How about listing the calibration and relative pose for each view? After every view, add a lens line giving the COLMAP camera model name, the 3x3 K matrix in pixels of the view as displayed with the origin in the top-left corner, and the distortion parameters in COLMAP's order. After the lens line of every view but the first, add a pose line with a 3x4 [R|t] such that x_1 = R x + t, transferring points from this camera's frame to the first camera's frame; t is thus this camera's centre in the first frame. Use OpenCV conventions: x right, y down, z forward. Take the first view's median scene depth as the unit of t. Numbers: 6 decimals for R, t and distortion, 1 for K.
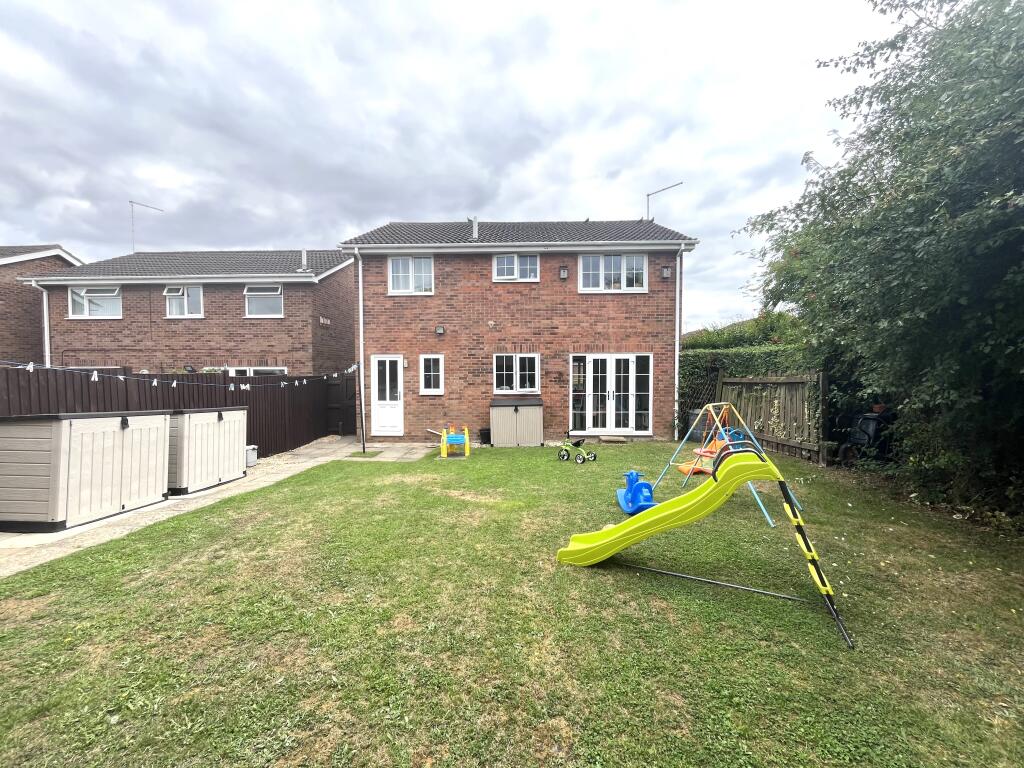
lens RADIAL K [[420.2, 0, 512.0], [0, 420.2, 382.5], [0, 0, 1]] dist [-0.007002, 0.000927]
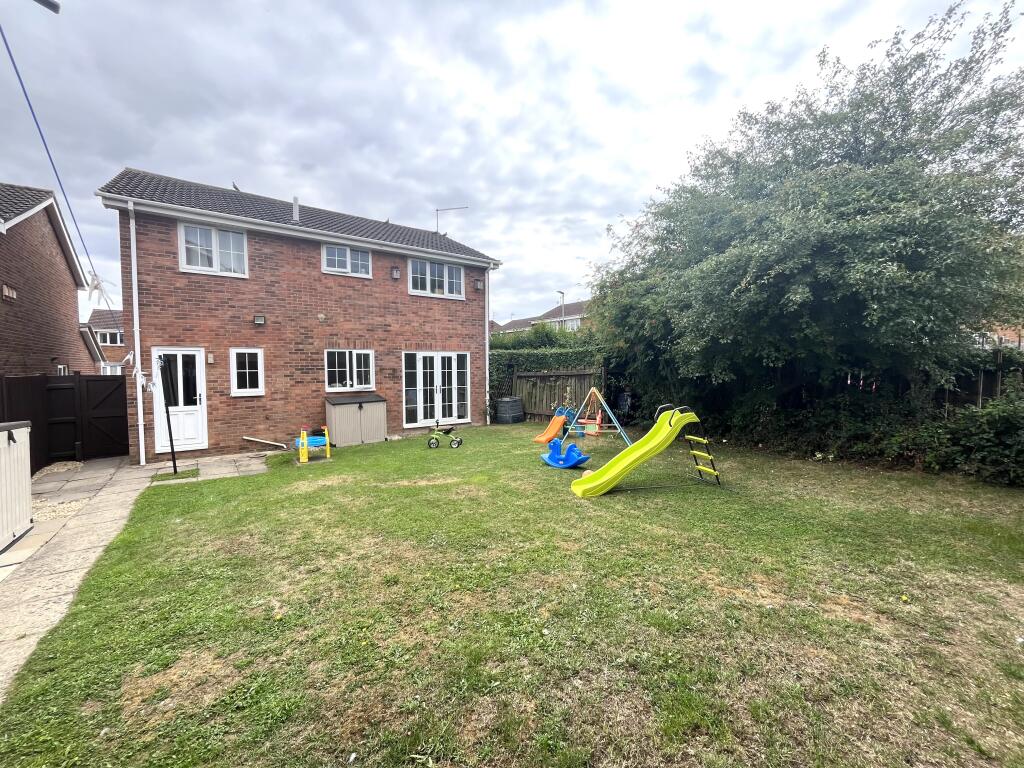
lens RADIAL K [[420.2, 0, 512.3], [0, 420.2, 381.4], [0, 0, 1]] dist [-0.007002, 0.000927]
pose [[0.781595, -0.023373, 0.623348, -0.304599], [0.021629, 0.999712, 0.010366, 0.002676], [-0.623411, 0.005380, 0.781876, 0.006525]]
